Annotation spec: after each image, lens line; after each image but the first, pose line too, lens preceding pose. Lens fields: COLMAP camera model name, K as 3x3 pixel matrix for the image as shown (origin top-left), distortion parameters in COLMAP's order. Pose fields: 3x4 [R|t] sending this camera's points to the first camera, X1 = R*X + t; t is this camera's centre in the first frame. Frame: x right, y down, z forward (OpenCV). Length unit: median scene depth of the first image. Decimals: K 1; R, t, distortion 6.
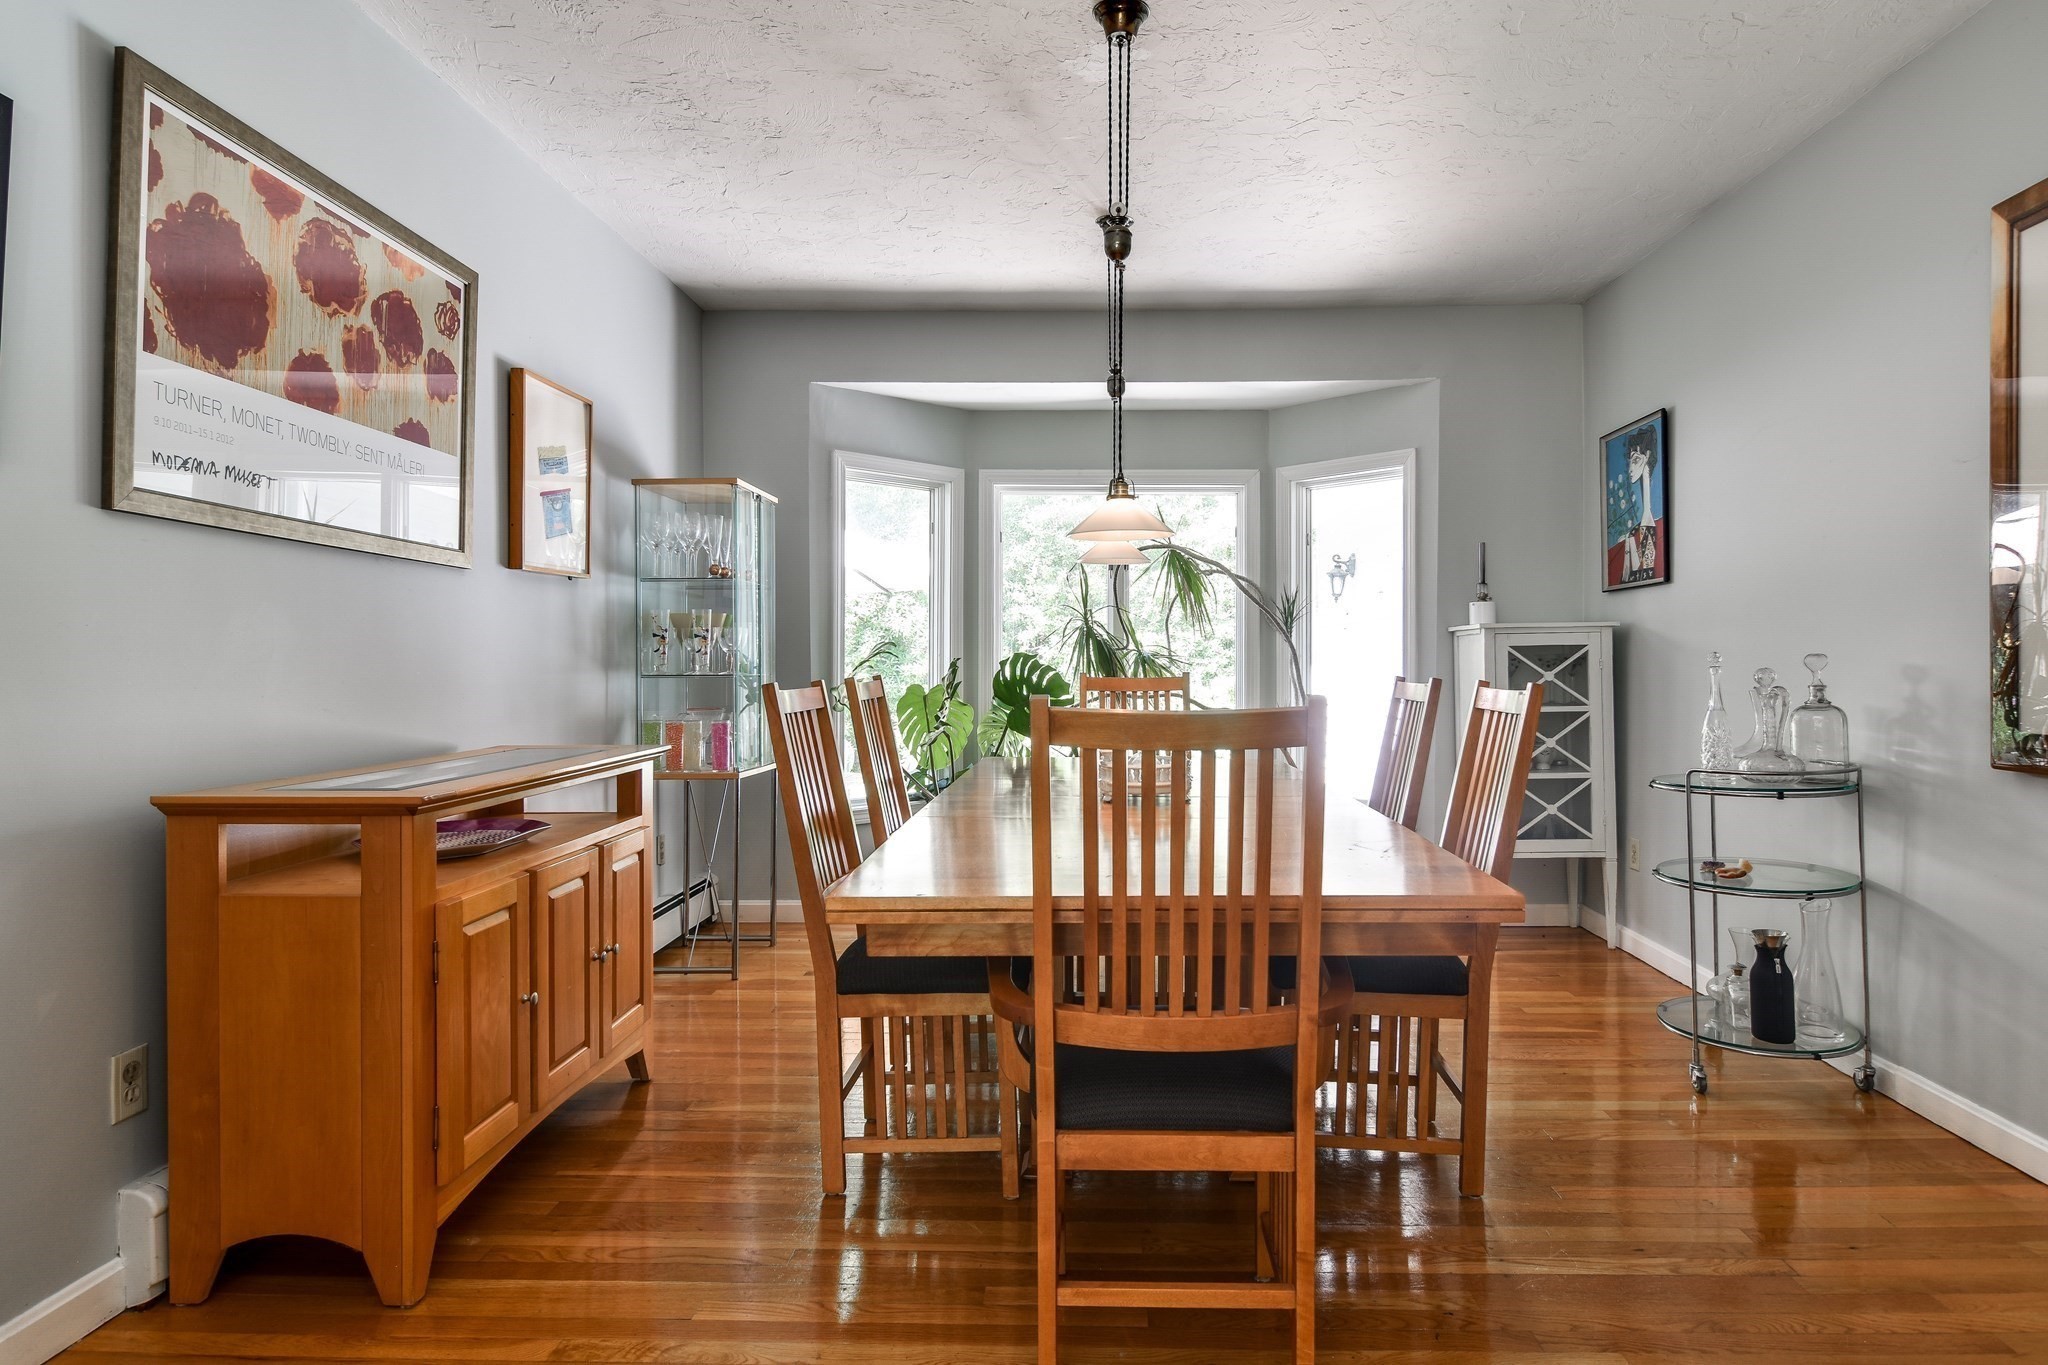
lens RADIAL K [[1088.4, 0, 1026.1], [0, 1088.4, 672.0], [0, 0, 1]] dist [0.013226, -0.010597]
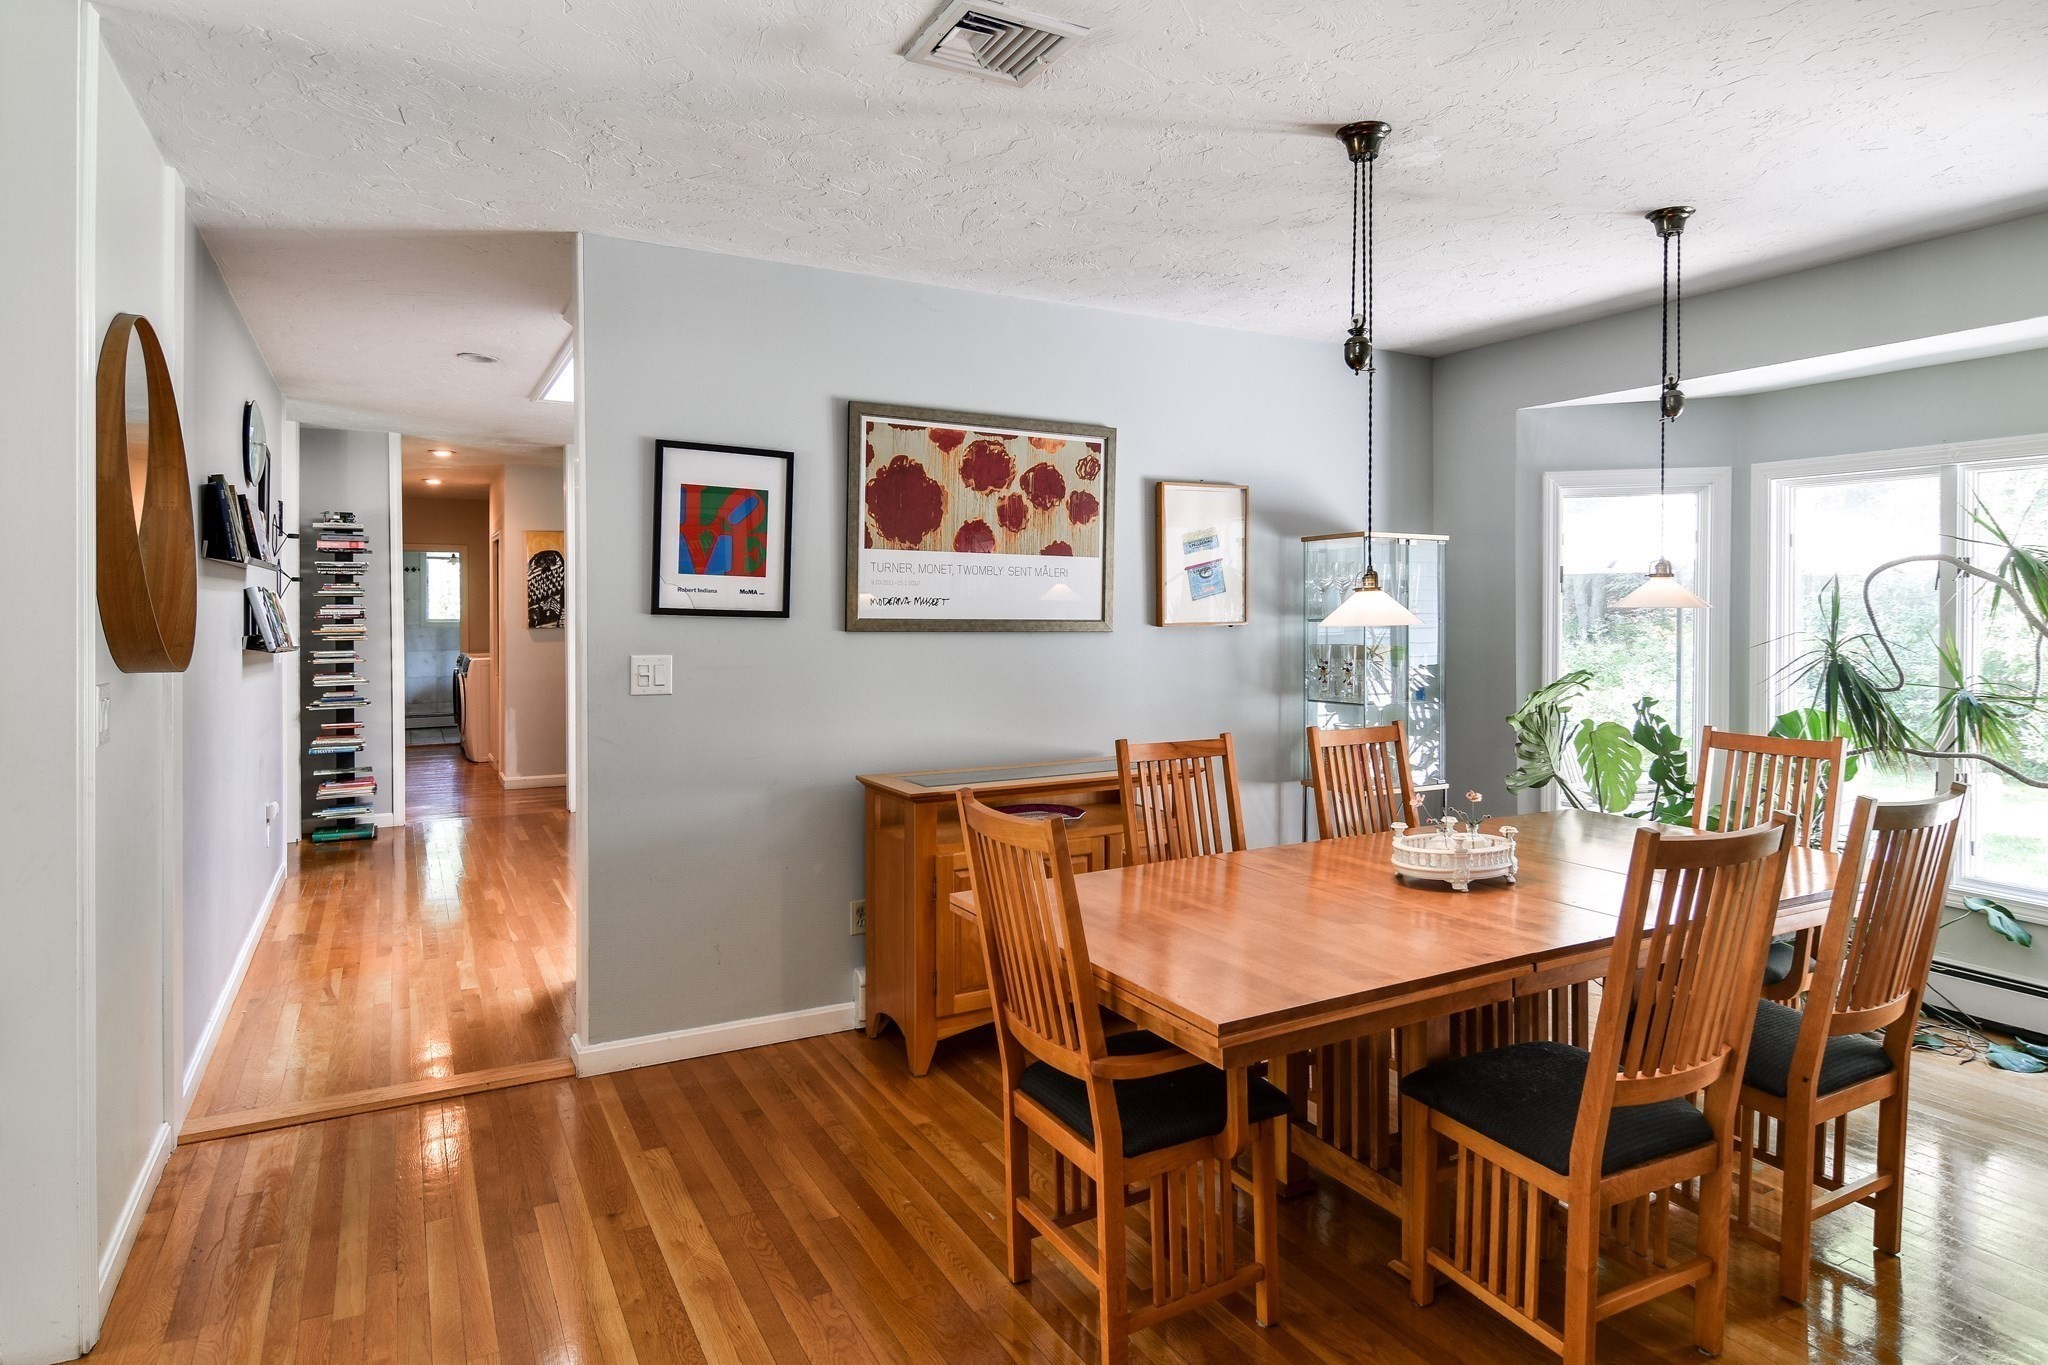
lens RADIAL K [[1064.7, 0, 1026.2], [0, 1064.7, 643.2], [0, 0, 1]] dist [-0.000766, -0.009473]
pose [[0.531859, 0.010208, -0.846771, 0.731092], [-0.002968, 0.999944, 0.010190, -0.107604], [0.846828, -0.002907, 0.531859, 0.167987]]
